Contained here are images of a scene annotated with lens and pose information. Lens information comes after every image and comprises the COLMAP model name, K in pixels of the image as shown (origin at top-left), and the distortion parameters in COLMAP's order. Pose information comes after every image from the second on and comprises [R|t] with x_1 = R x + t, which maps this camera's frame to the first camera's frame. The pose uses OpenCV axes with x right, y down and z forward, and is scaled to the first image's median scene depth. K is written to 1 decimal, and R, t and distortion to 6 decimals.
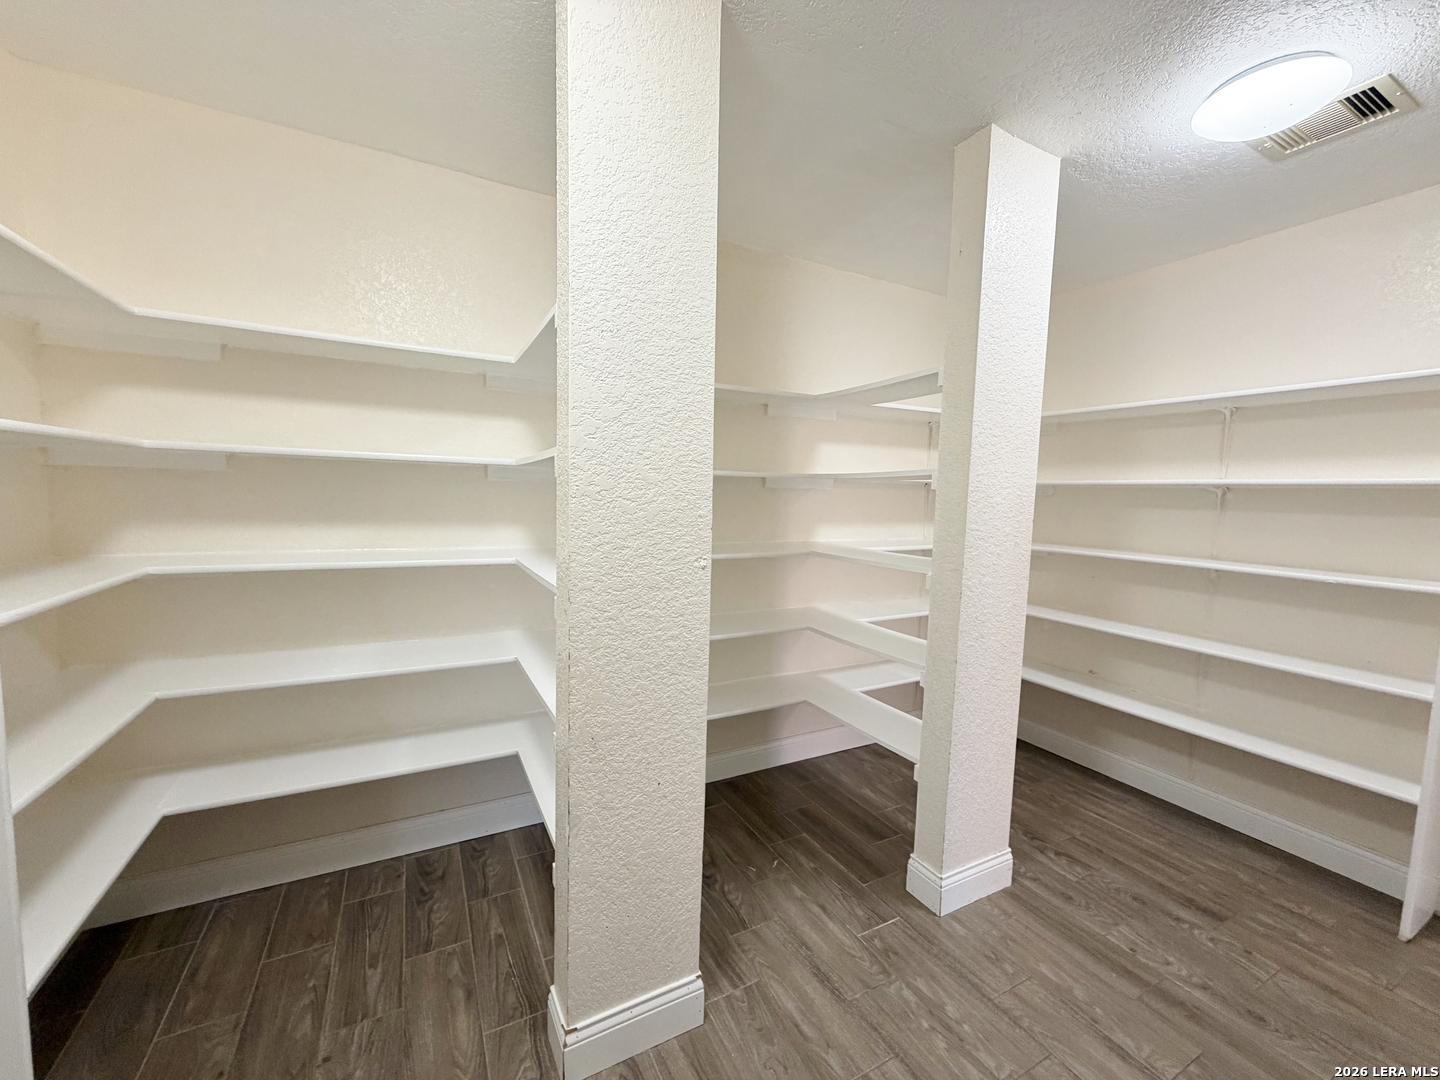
lens RADIAL K [[575.2, 0, 714.4], [0, 575.2, 541.3], [0, 0, 1]] dist [0.001414, -0.000108]
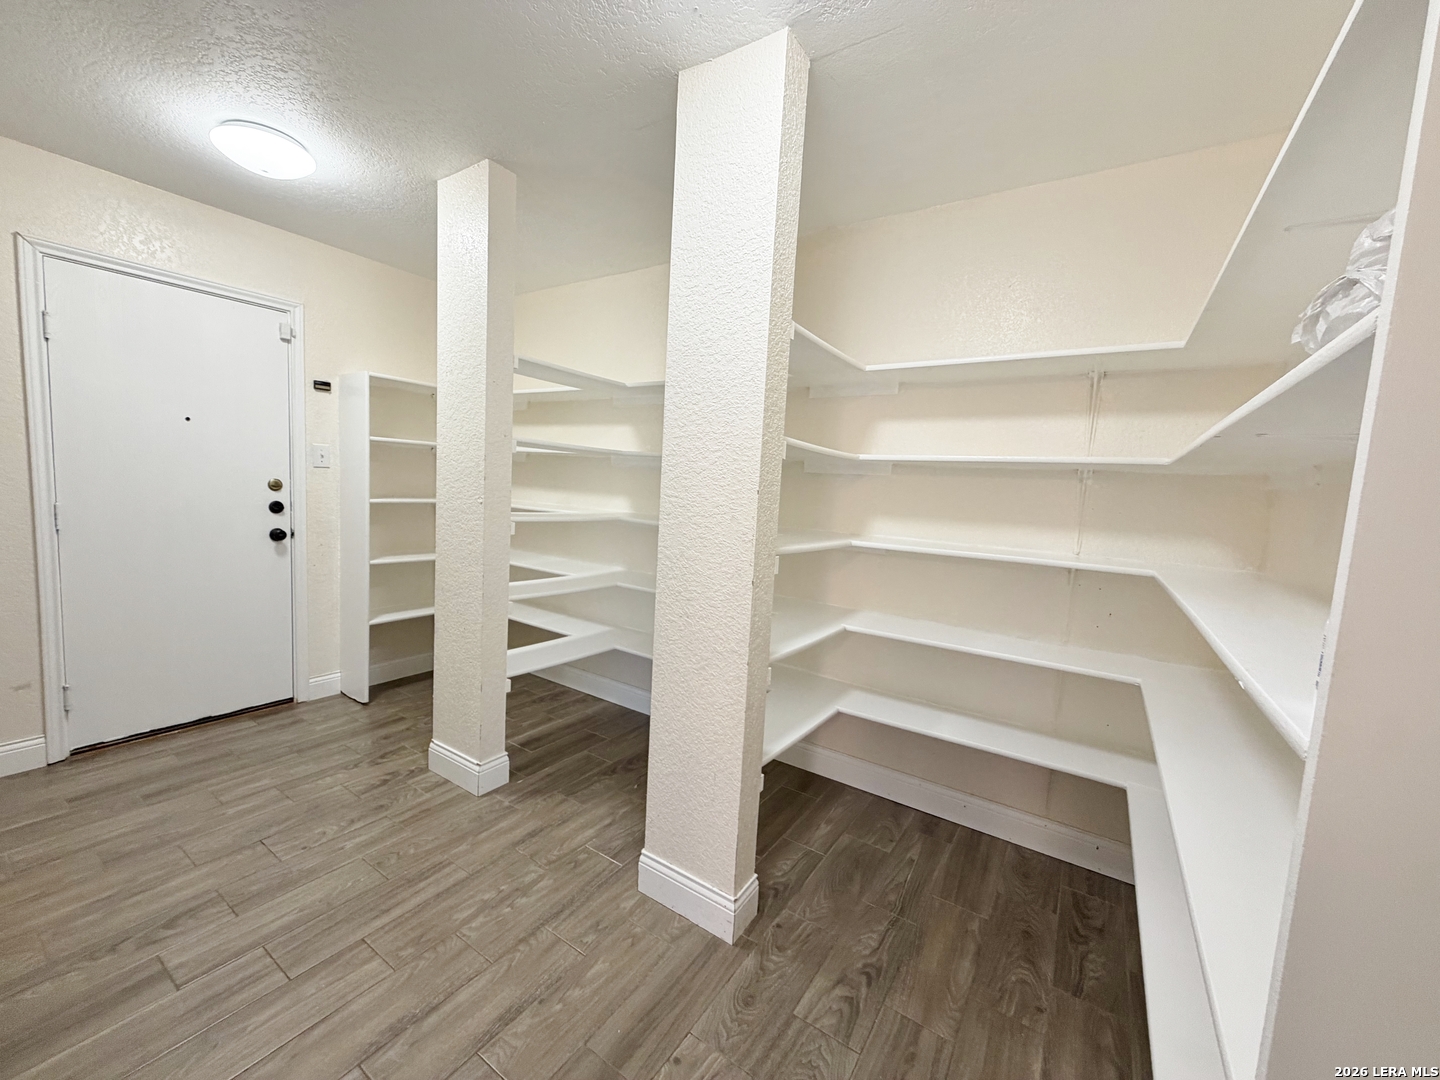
lens RADIAL K [[575.2, 0, 714.4], [0, 575.2, 541.3], [0, 0, 1]] dist [0.001414, -0.000108]
pose [[0.474177, 0.085828, -0.876236, 1.331309], [-0.122428, 0.991996, 0.030915, 0.016344], [0.871876, 0.092616, 0.480890, 0.617640]]
